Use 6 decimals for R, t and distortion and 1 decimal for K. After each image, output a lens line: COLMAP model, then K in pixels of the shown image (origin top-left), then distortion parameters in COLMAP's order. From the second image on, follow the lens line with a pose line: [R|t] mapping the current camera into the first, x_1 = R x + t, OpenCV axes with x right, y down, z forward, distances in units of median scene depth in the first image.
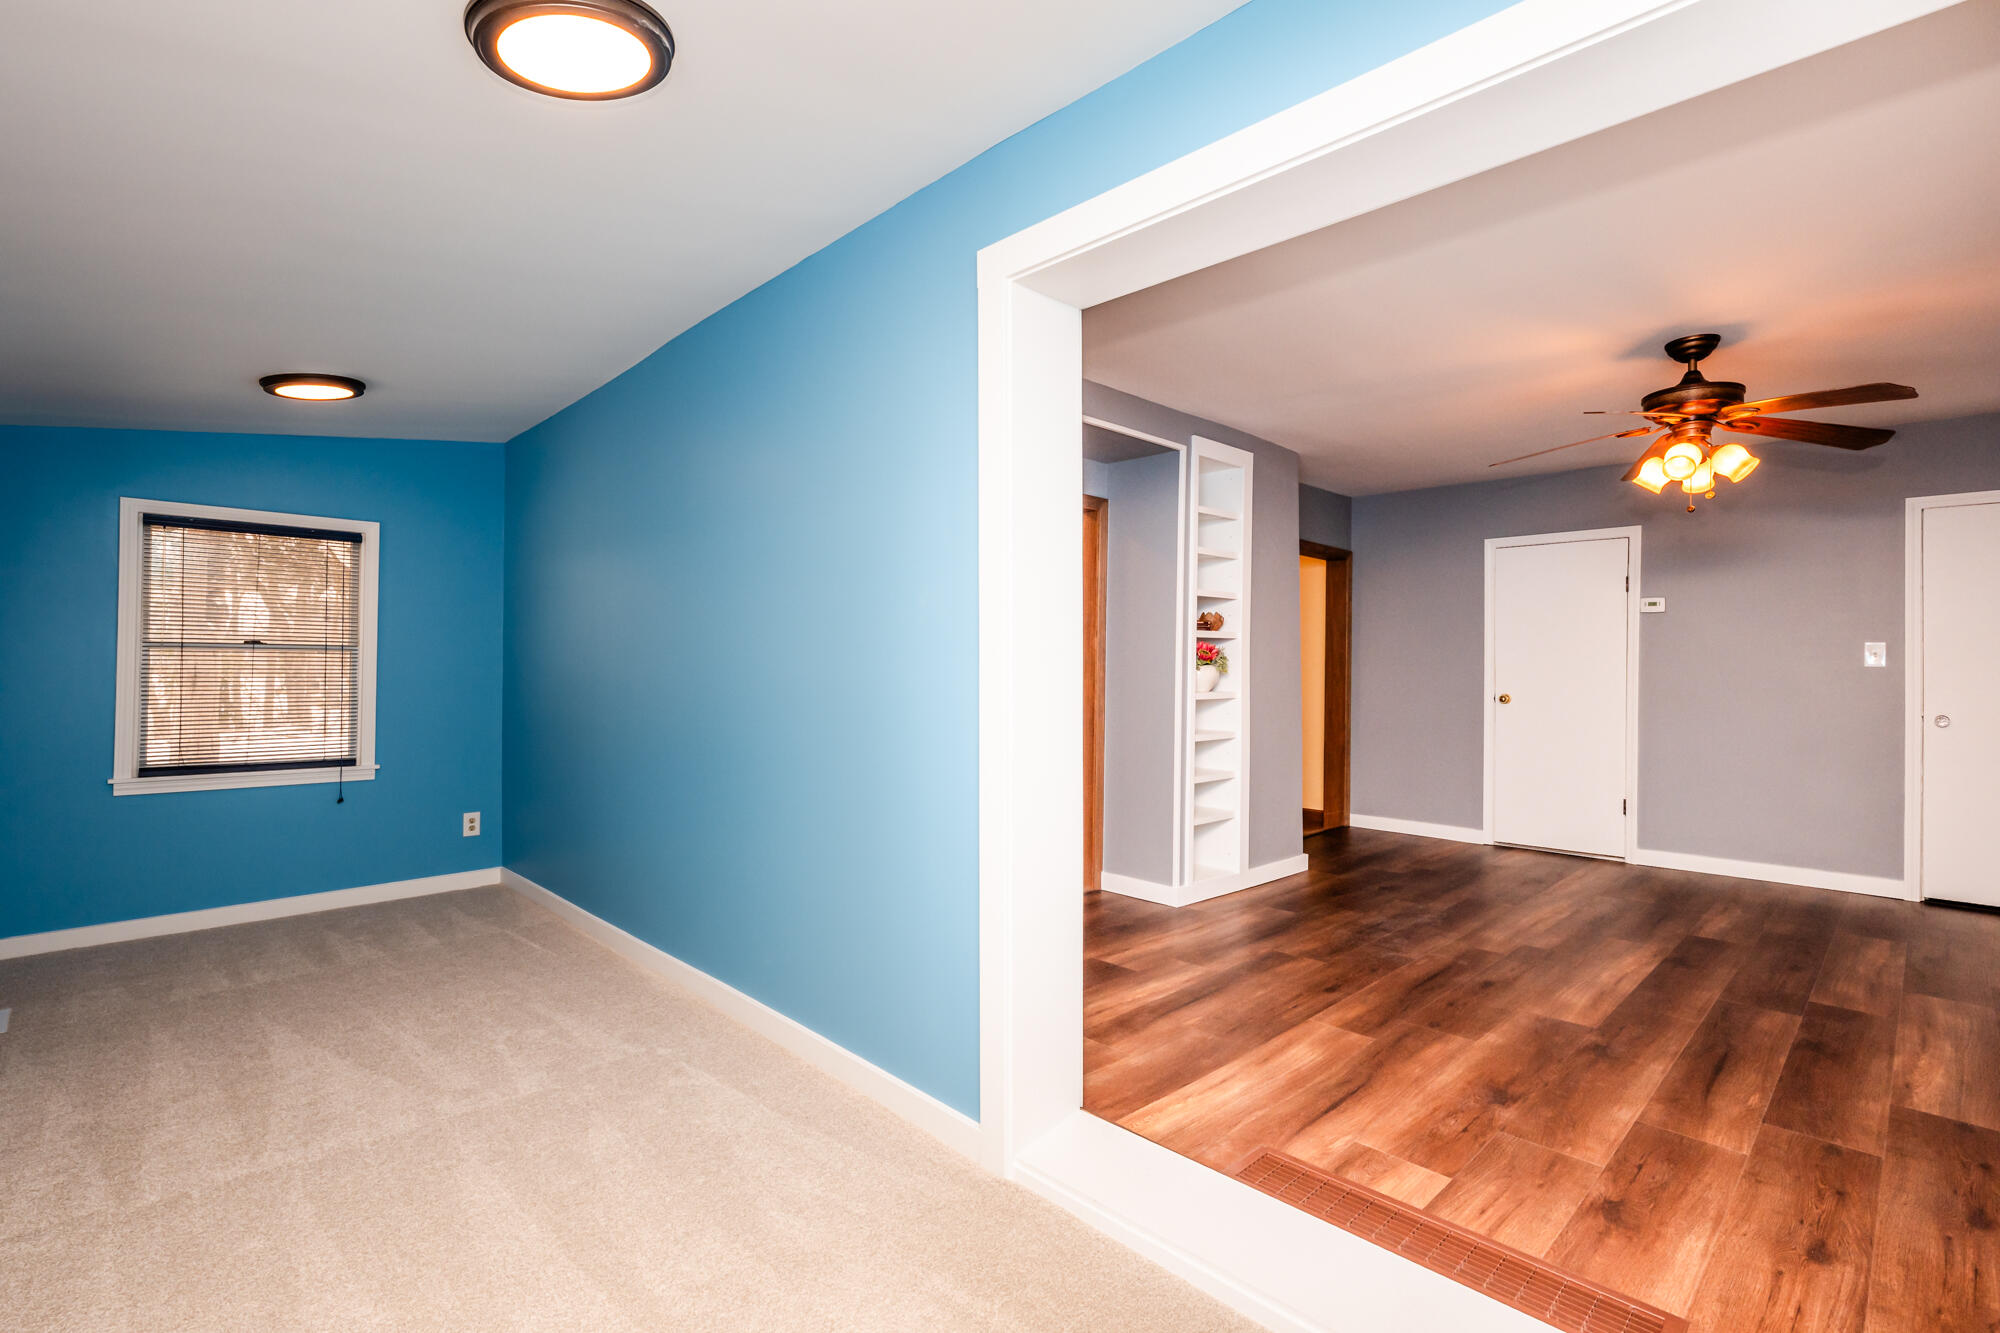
lens RADIAL K [[908.5, 0, 991.1], [0, 908.5, 663.1], [0, 0, 1]] dist [-0.001383, -0.000620]
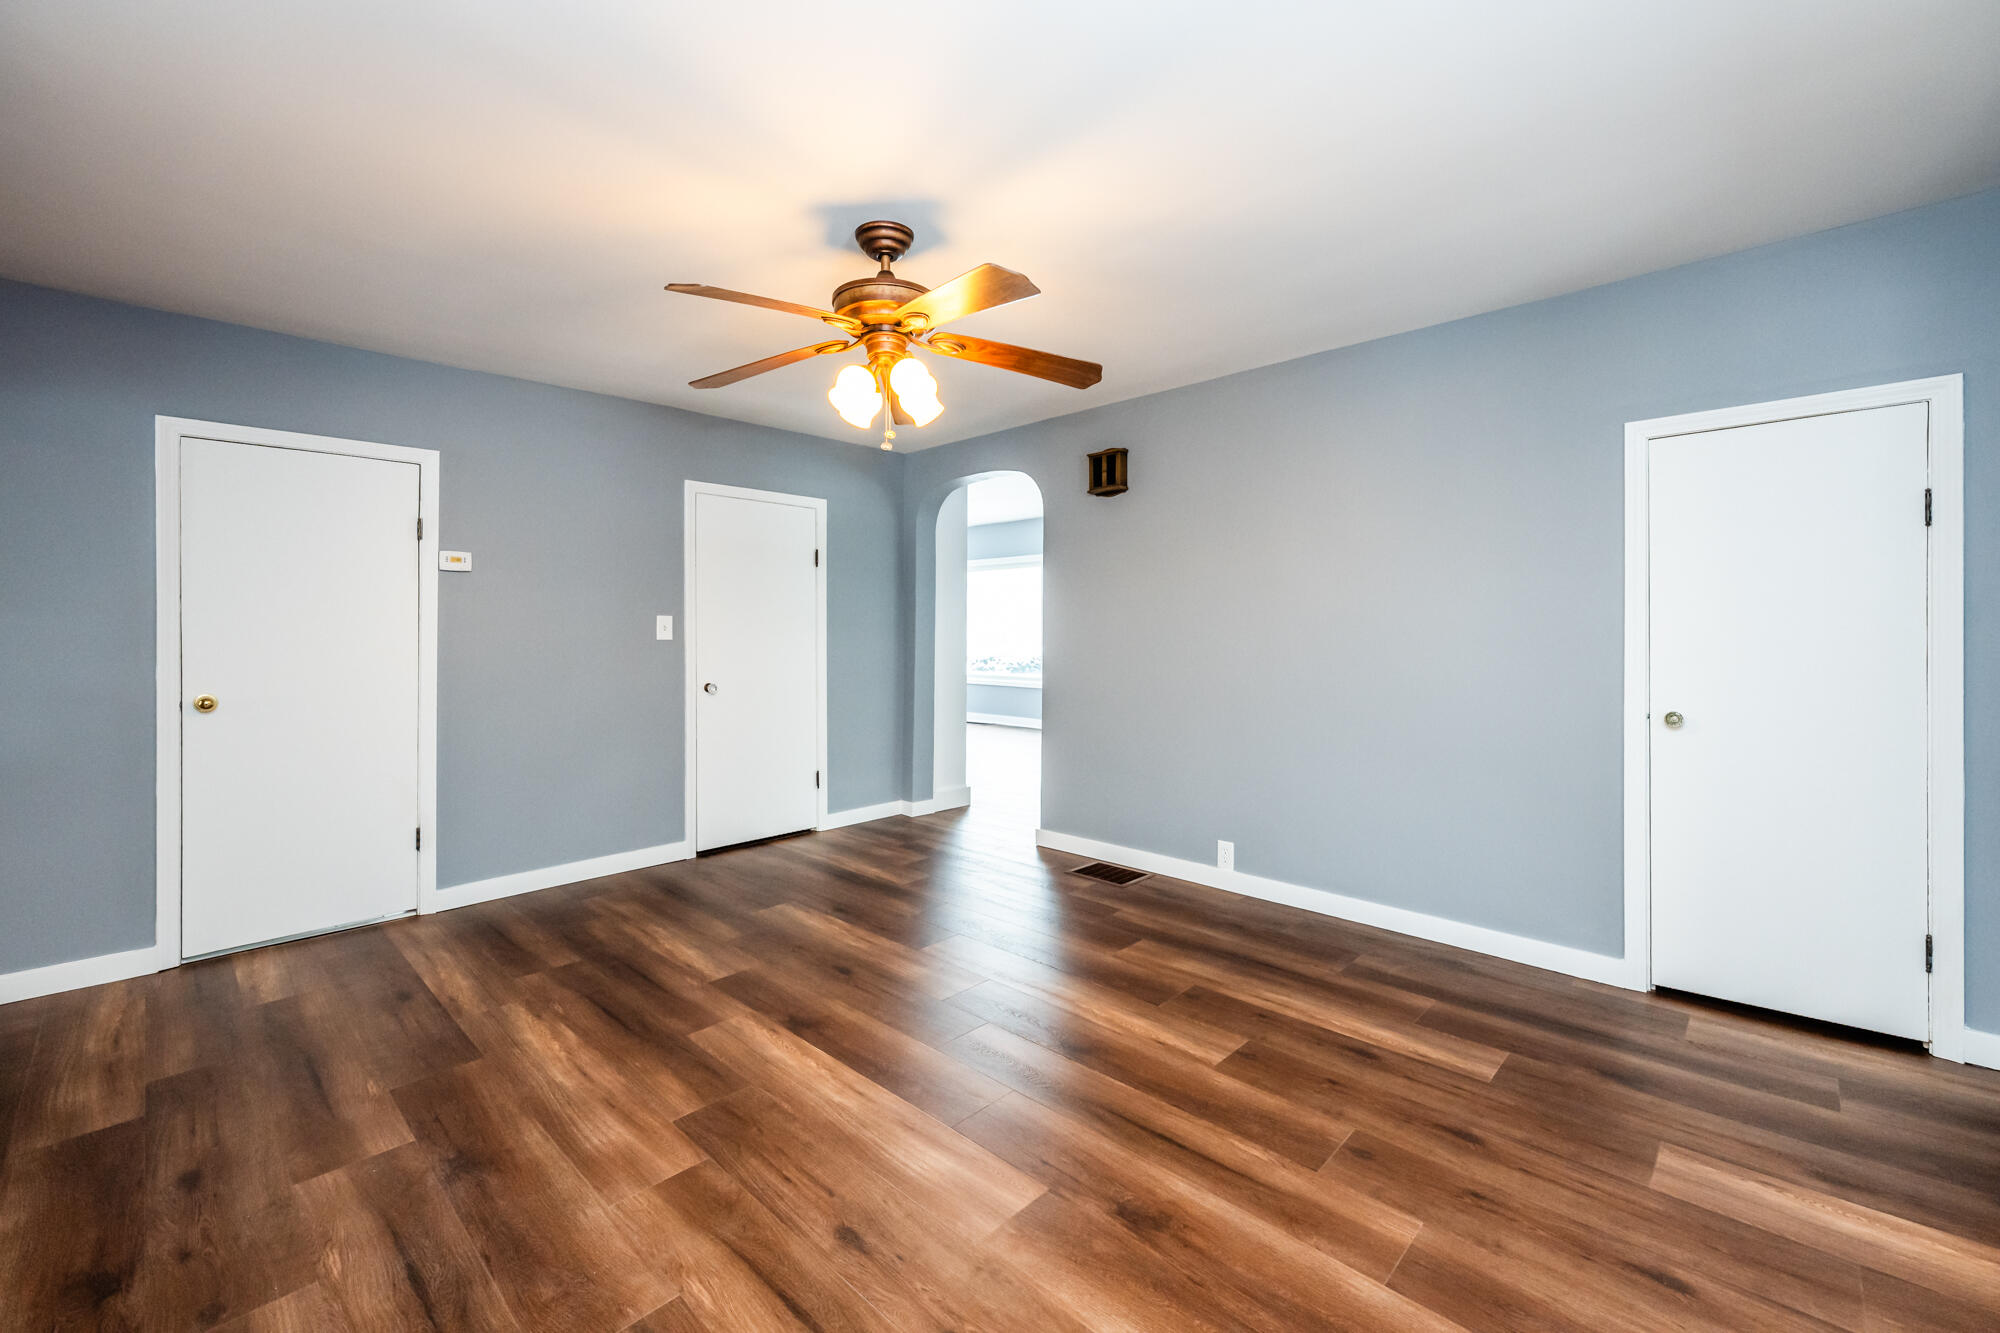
lens RADIAL K [[820.8, 0, 998.9], [0, 820.8, 630.7], [0, 0, 1]] dist [0.000023, 0.000079]
pose [[-0.040411, -0.004241, 0.999174, 0.056118], [0.004746, 0.999979, 0.004436, -0.012181], [-0.999172, 0.004921, -0.040390, 0.950296]]
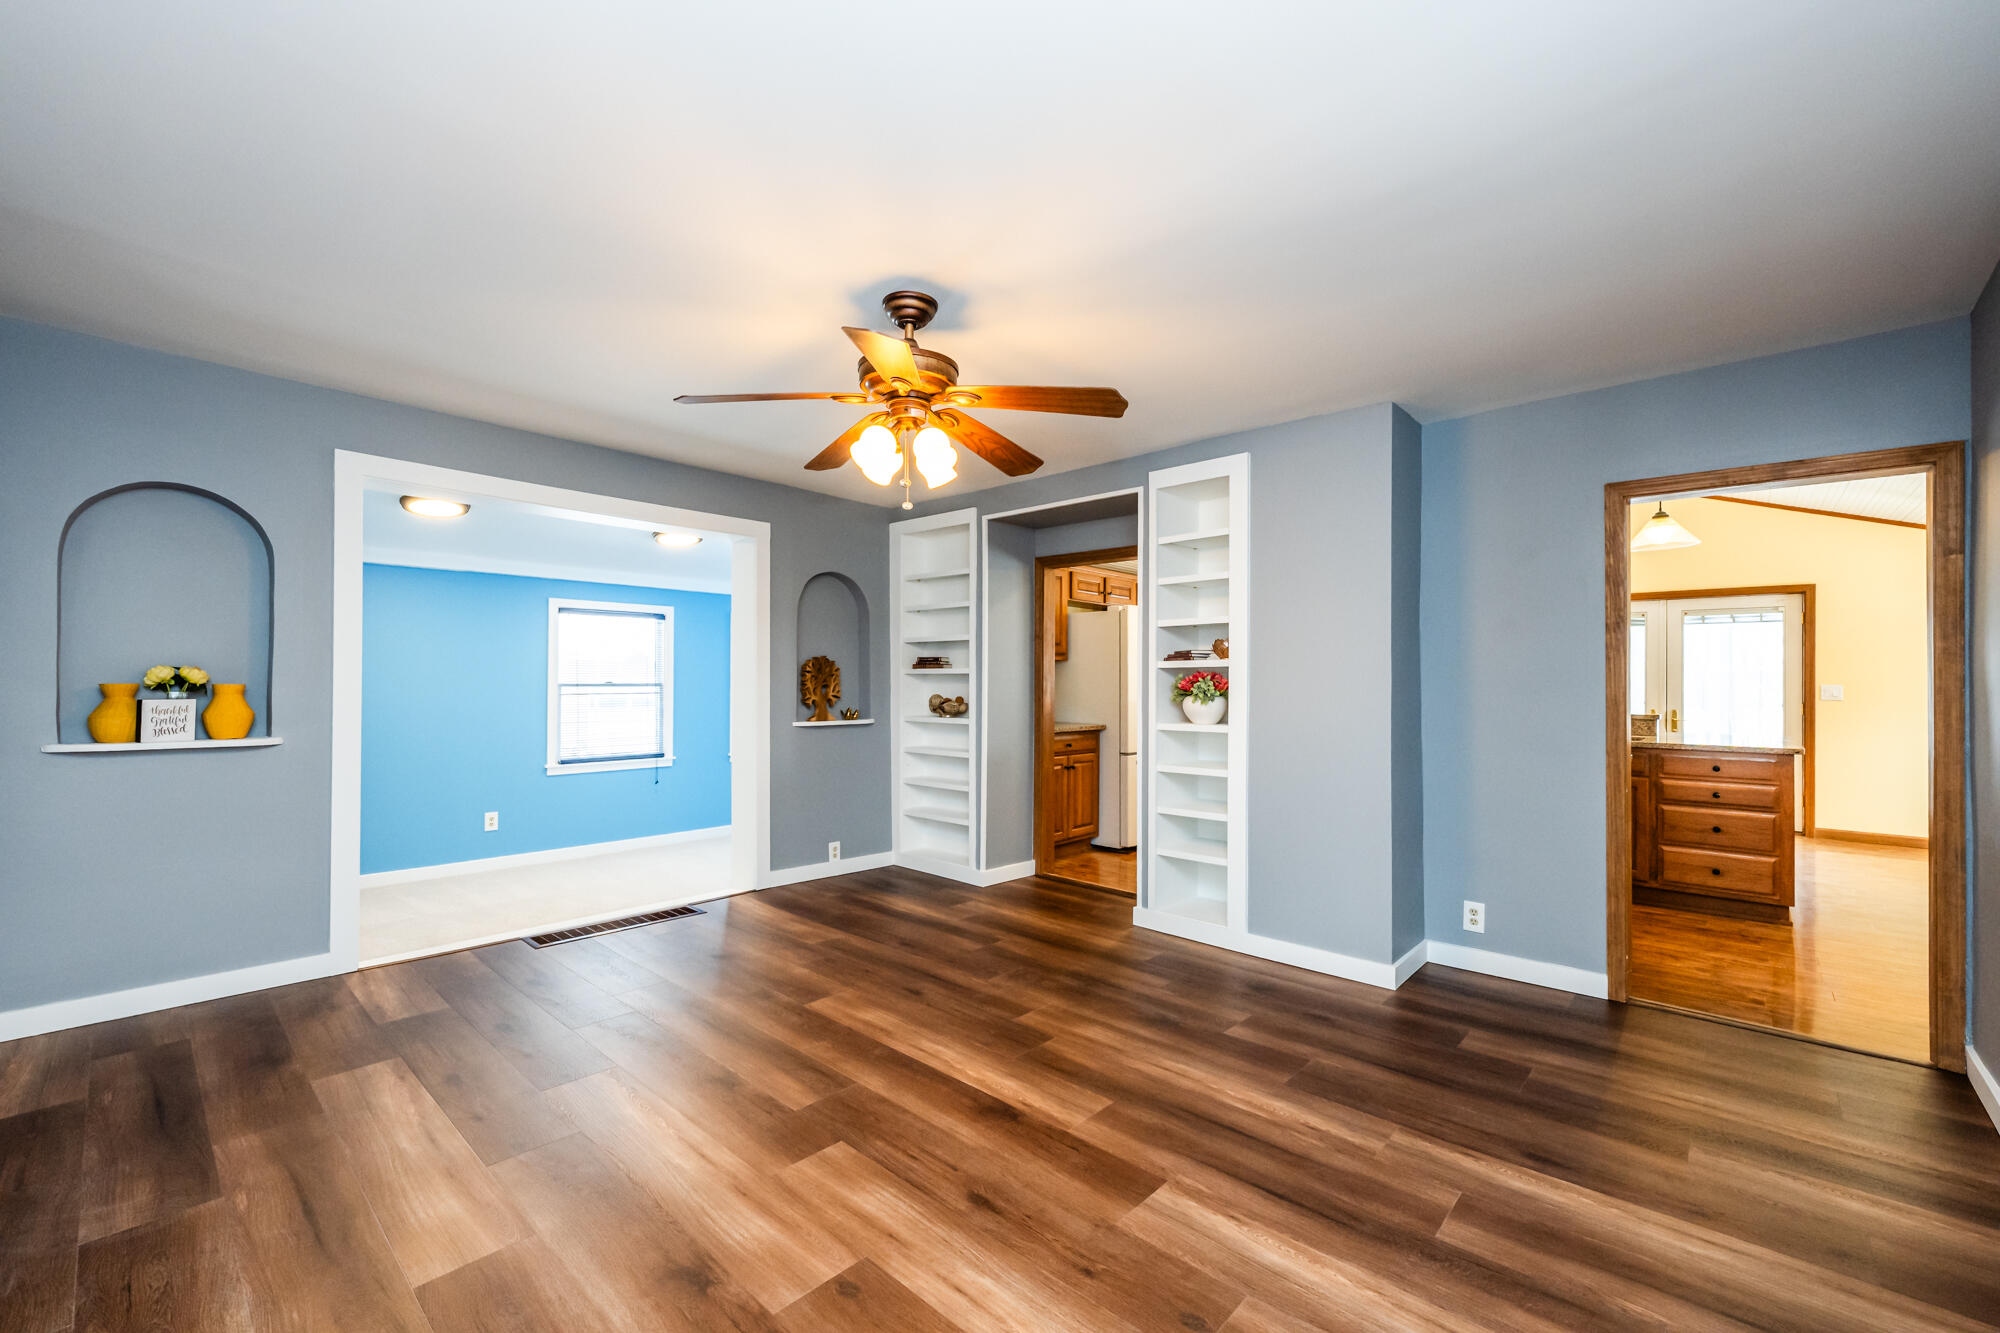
lens RADIAL K [[807.9, 0, 1008.9], [0, 807.9, 687.1], [0, 0, 1]] dist [-0.000059, 0.000107]
pose [[0.078732, -0.008227, -0.996862, 1.546480], [-0.008913, 0.999920, -0.008956, 0.000675], [0.996856, 0.009590, 0.078653, 1.056280]]
